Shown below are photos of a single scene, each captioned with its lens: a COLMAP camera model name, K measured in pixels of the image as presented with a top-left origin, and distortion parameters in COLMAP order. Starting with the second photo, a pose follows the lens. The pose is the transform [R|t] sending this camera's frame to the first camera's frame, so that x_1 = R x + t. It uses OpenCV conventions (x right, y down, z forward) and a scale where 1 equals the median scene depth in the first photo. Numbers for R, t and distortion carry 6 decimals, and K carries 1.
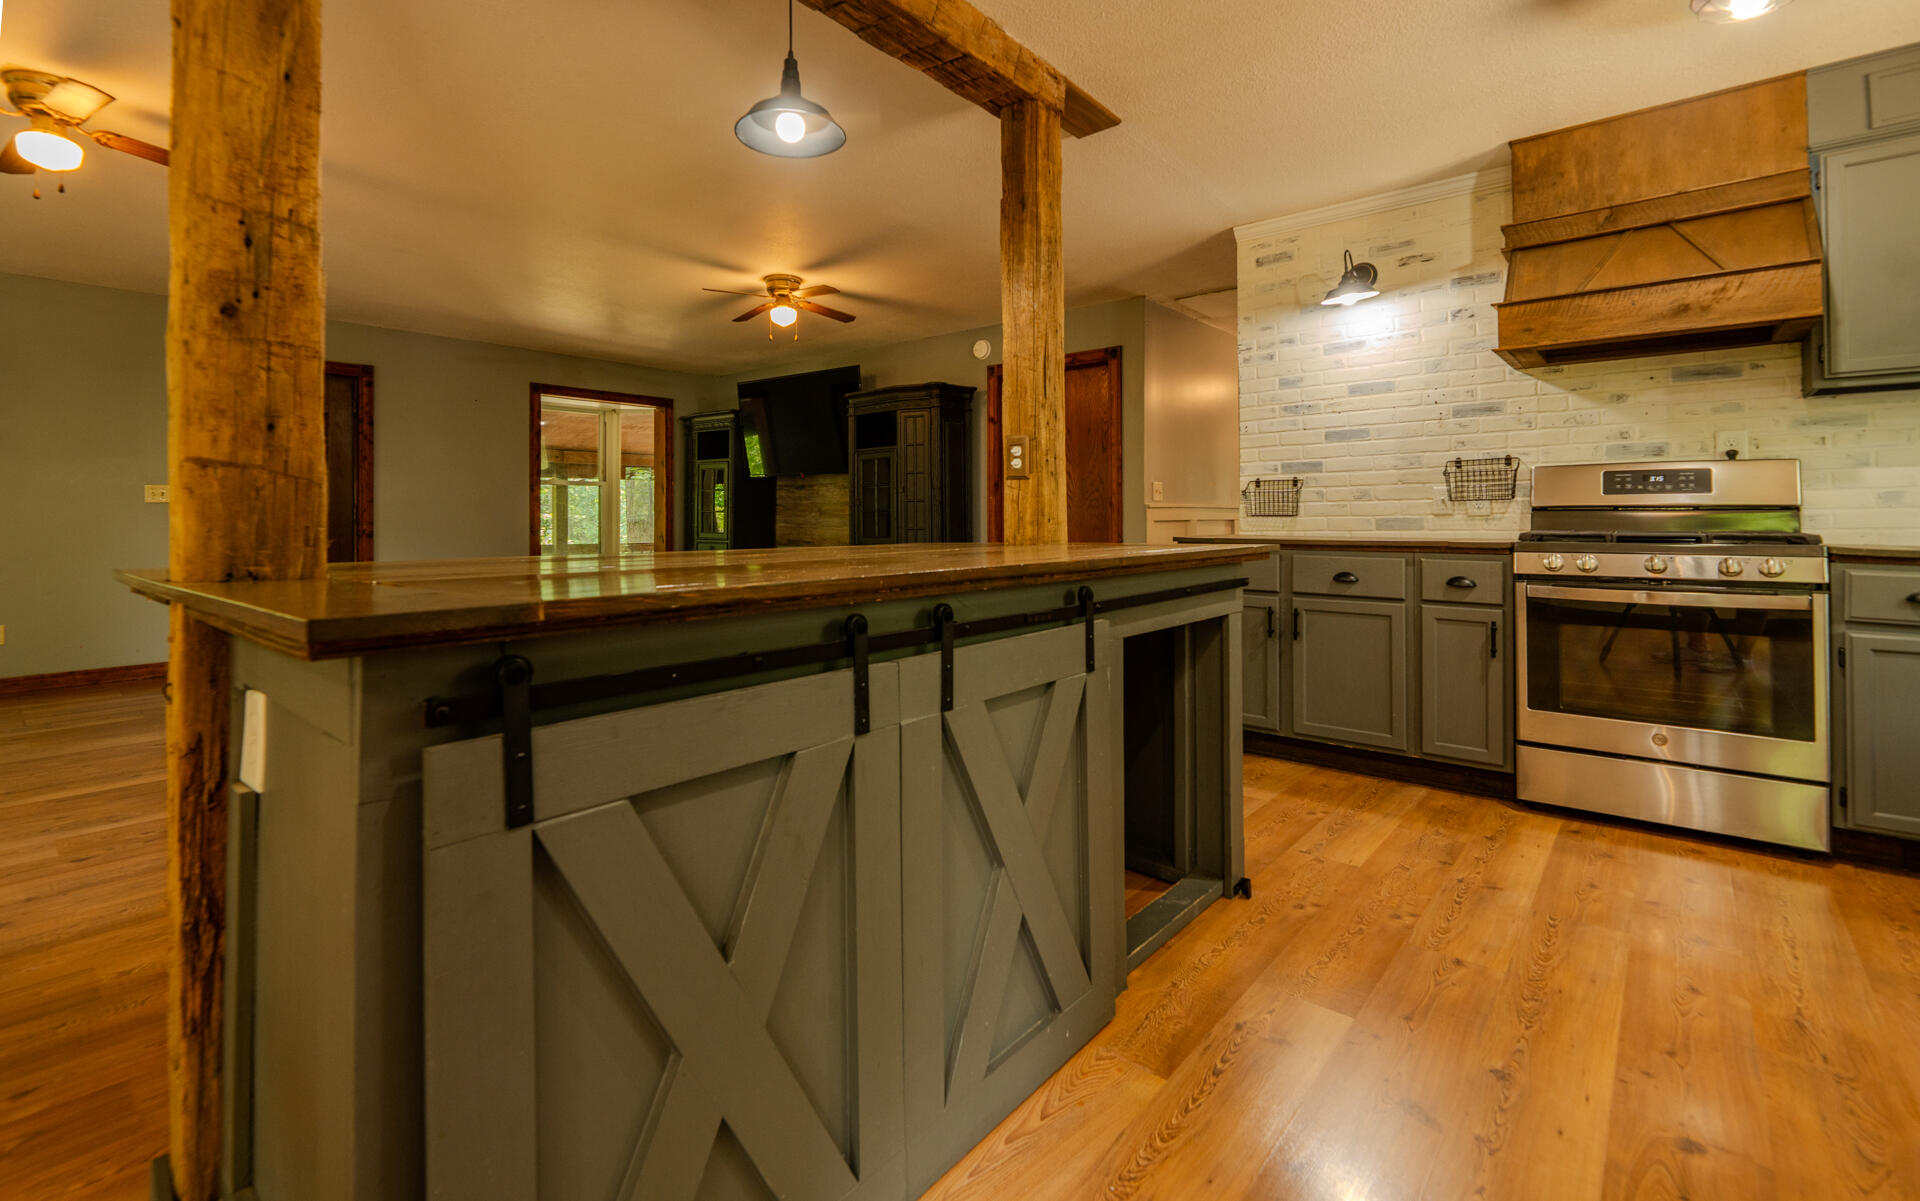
lens RADIAL K [[843.3, 0, 931.6], [0, 843.3, 506.4], [0, 0, 1]] dist [0.000527, -0.003038]
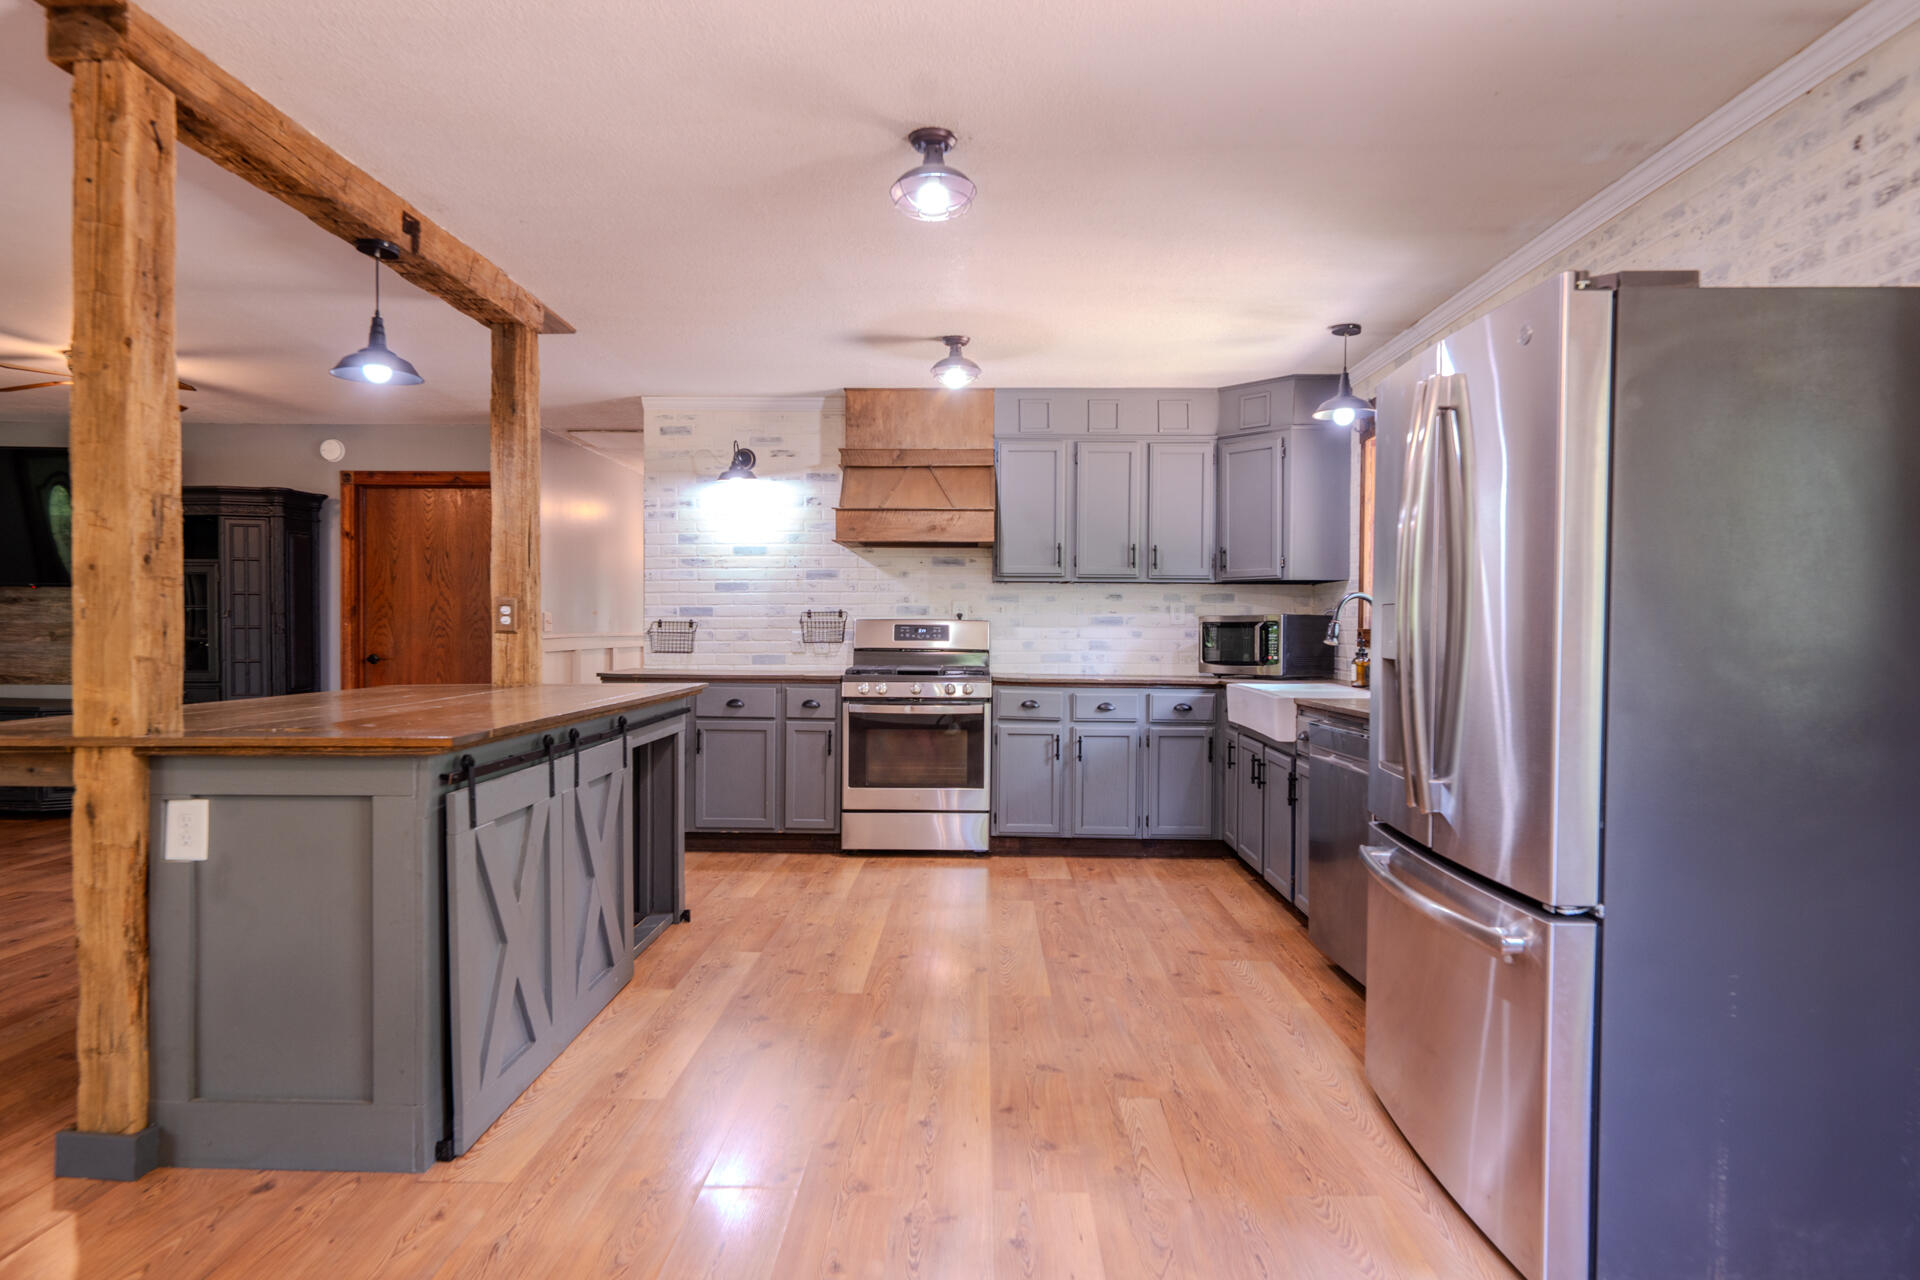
lens RADIAL K [[1113.1, 0, 952.3], [0, 1113.1, 648.4], [0, 0, 1]] dist [0.003789, 0.001685]
pose [[0.766700, -0.003544, 0.641995, -0.396673], [-0.018178, 0.999464, 0.027225, -0.059359], [-0.641748, -0.032544, 0.766225, -0.591862]]
